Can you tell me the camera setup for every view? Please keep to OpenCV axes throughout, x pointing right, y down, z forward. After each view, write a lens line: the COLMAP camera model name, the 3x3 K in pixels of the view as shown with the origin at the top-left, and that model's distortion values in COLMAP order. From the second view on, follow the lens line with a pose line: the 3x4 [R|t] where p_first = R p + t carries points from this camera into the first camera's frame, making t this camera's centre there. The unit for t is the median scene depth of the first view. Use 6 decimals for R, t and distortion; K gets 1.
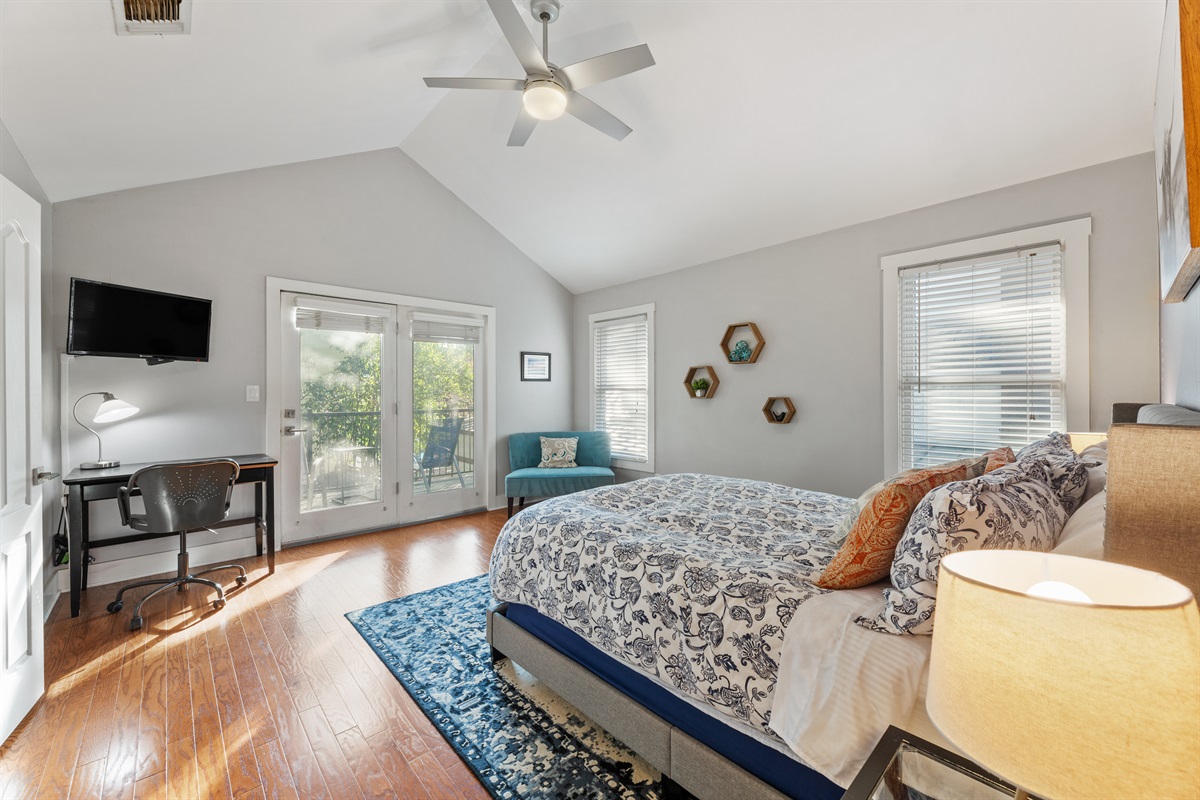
lens RADIAL K [[500.0, 0, 603.2], [0, 500.0, 396.0], [0, 0, 1]] dist [-0.000617, -0.000095]
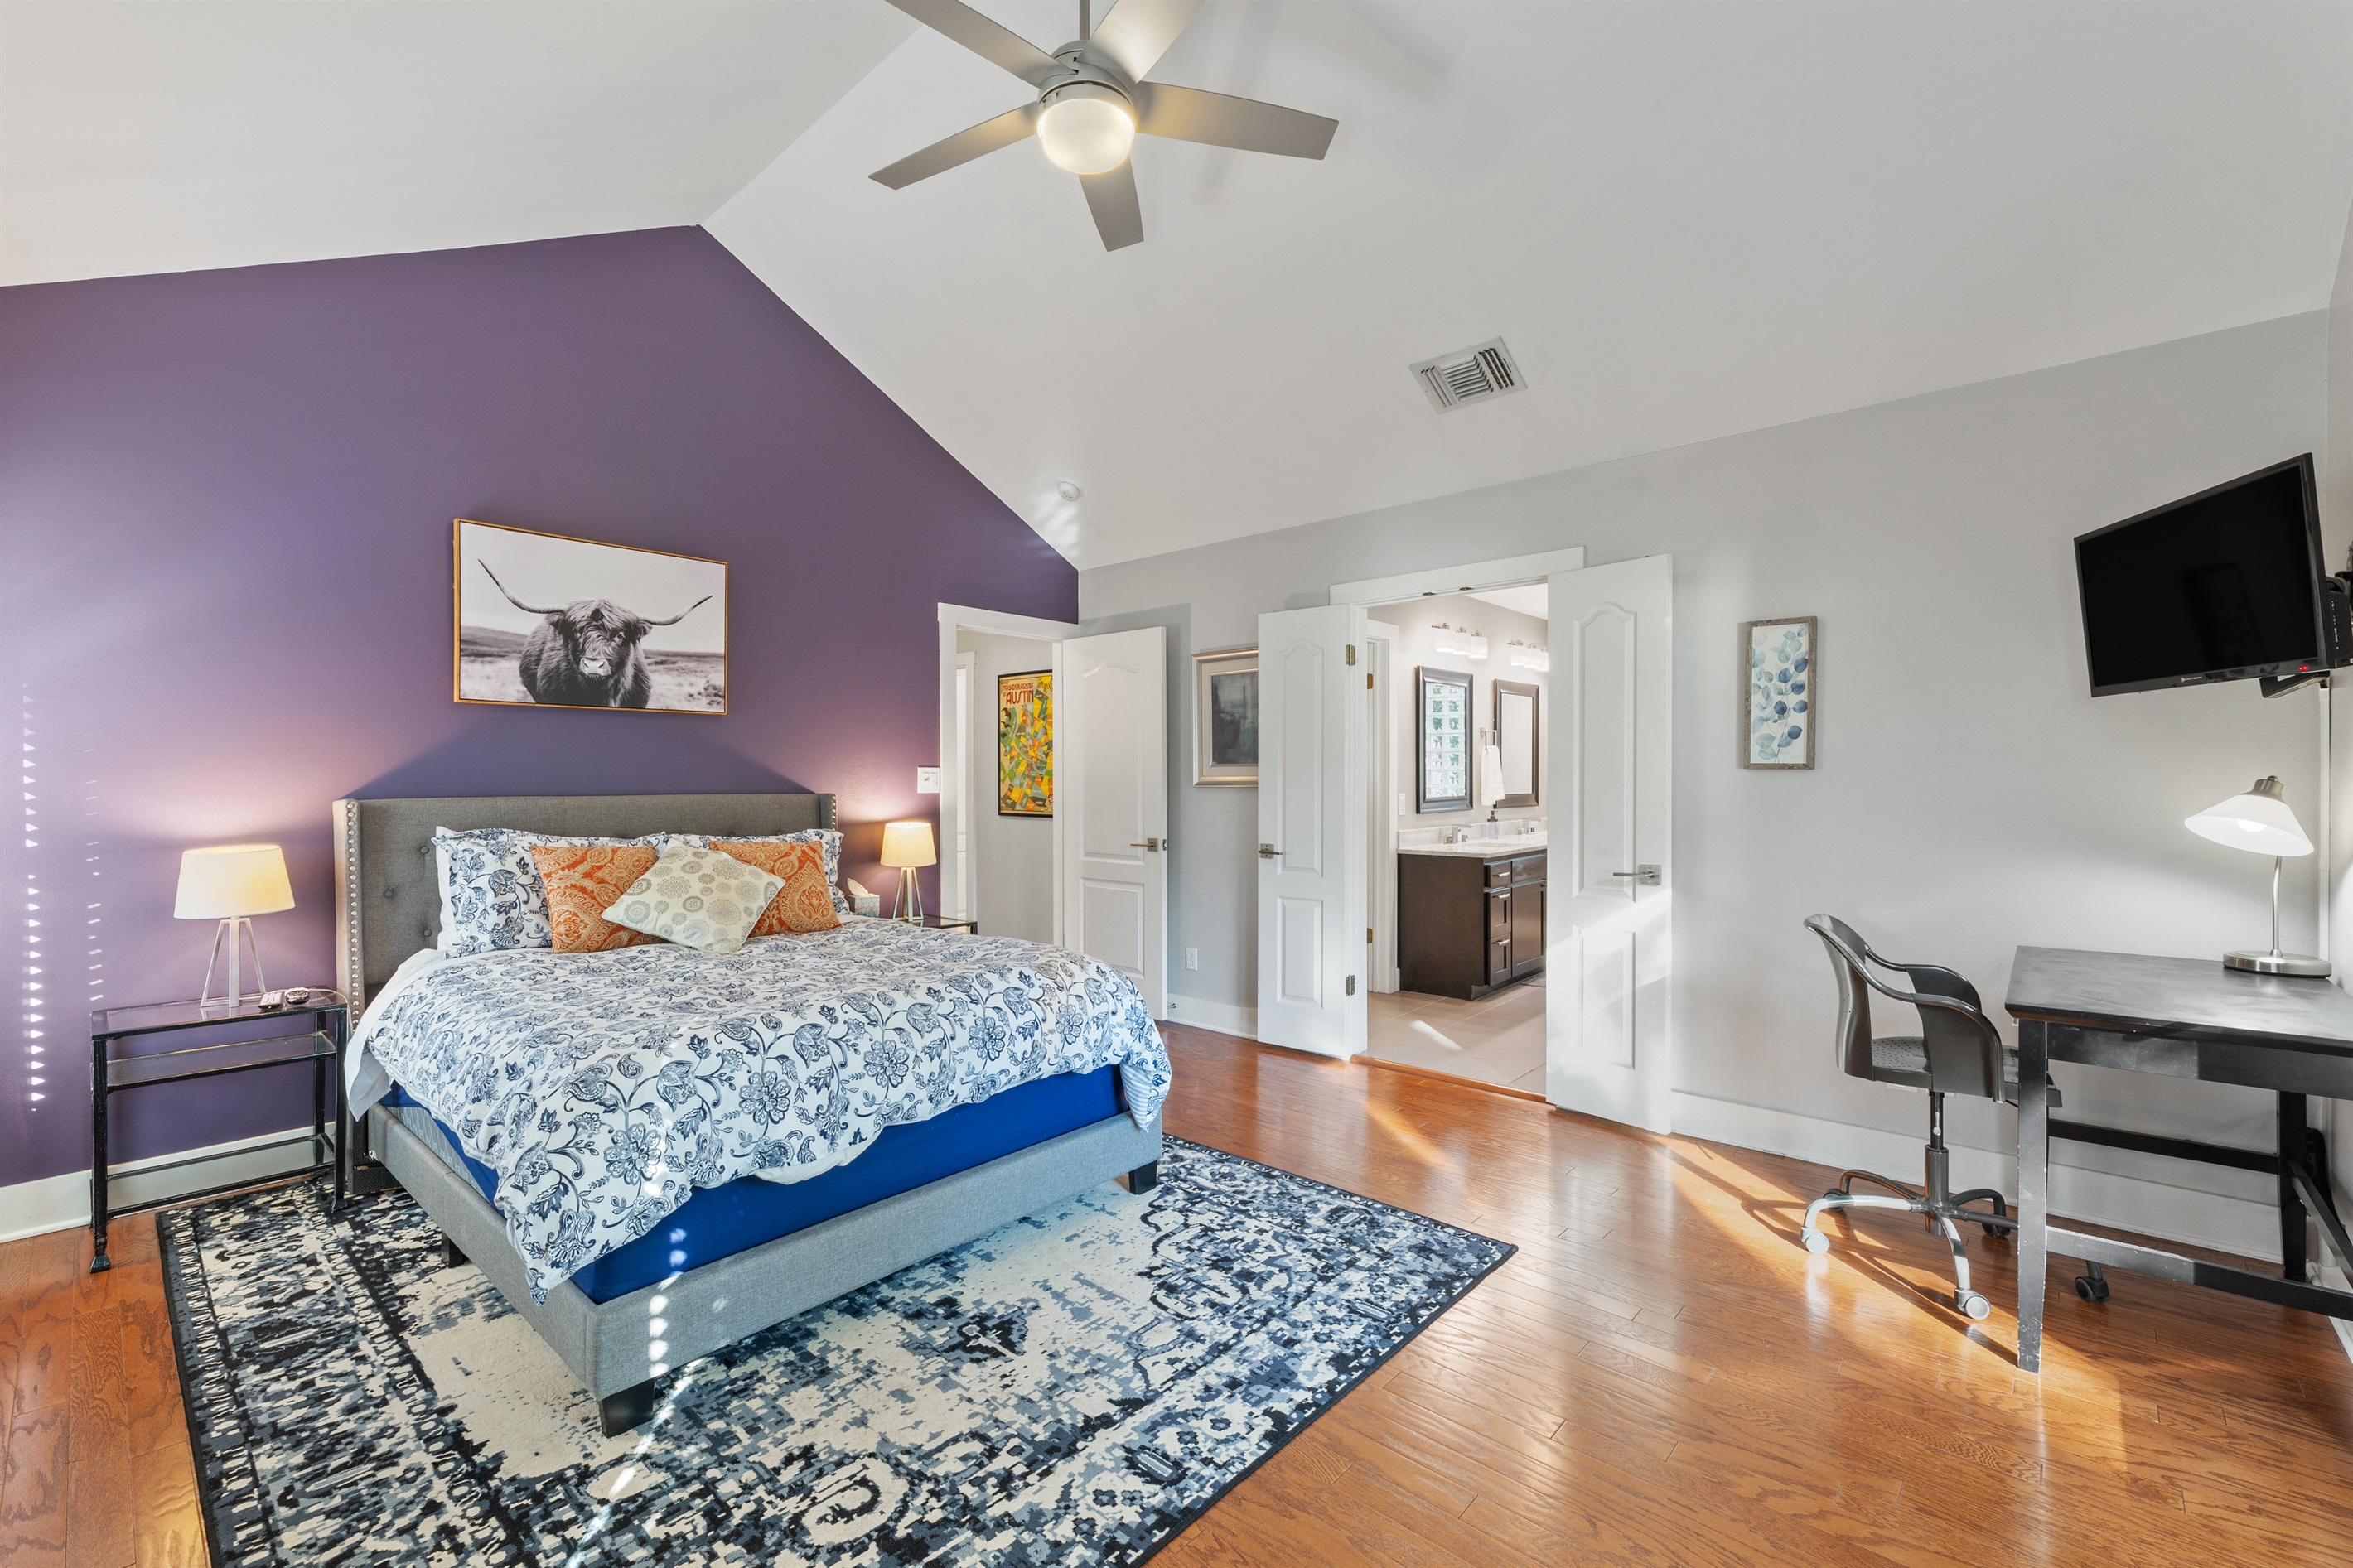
lens RADIAL K [[980.3, 0, 1182.7], [0, 980.3, 776.1], [0, 0, 1]] dist [-0.000617, -0.000095]
pose [[-0.994852, 0.007483, -0.101058, -0.114627], [0.007070, 0.999965, 0.004437, -0.018014], [0.101088, 0.003700, -0.994871, 1.977600]]
